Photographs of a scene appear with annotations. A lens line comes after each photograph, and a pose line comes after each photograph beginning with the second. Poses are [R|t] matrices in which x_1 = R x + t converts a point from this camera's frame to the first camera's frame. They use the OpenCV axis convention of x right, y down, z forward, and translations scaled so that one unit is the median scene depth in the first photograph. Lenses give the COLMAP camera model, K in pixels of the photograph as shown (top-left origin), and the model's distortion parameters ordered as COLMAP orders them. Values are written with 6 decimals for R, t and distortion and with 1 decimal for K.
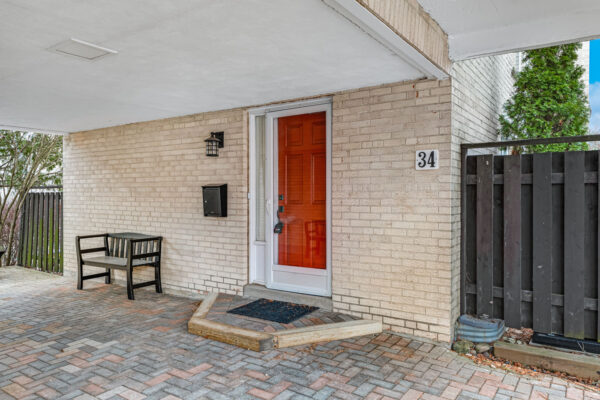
lens RADIAL K [[441.0, 0, 299.4], [0, 441.0, 201.1], [0, 0, 1]] dist [-0.007970, -0.001157]
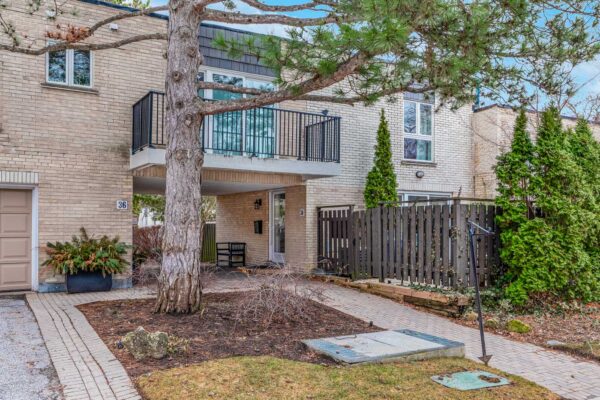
lens RADIAL K [[507.4, 0, 319.1], [0, 507.4, 222.6], [0, 0, 1]] dist [-0.018149, 0.014843]
pose [[0.914175, -0.008167, -0.405237, 1.255056], [0.006092, 0.999961, -0.006410, -0.007253], [0.405274, 0.003391, 0.914189, -1.430920]]
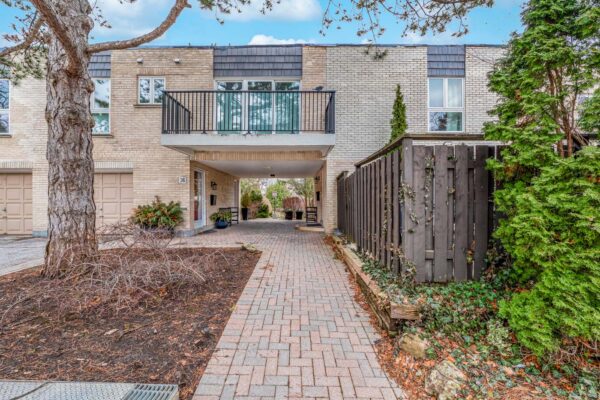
lens RADIAL K [[240.8, 0, 298.3], [0, 240.8, 199.5], [0, 0, 1]] dist [-0.013764, -0.000045]
pose [[0.577440, -0.011035, -0.816359, 1.265424], [0.012736, 0.999909, -0.004508, 0.031990], [0.816334, -0.007794, 0.577528, -0.202577]]
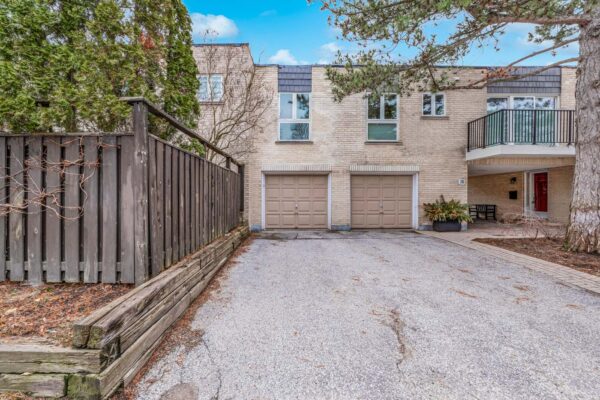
lens RADIAL K [[240.8, 0, 297.0], [0, 240.8, 197.5], [0, 0, 1]] dist [-0.013764, -0.000045]
pose [[0.568960, -0.008778, -0.822318, 0.449512], [0.011047, 0.999934, -0.003031, 0.004566], [0.822291, -0.007359, 0.569020, -1.756303]]
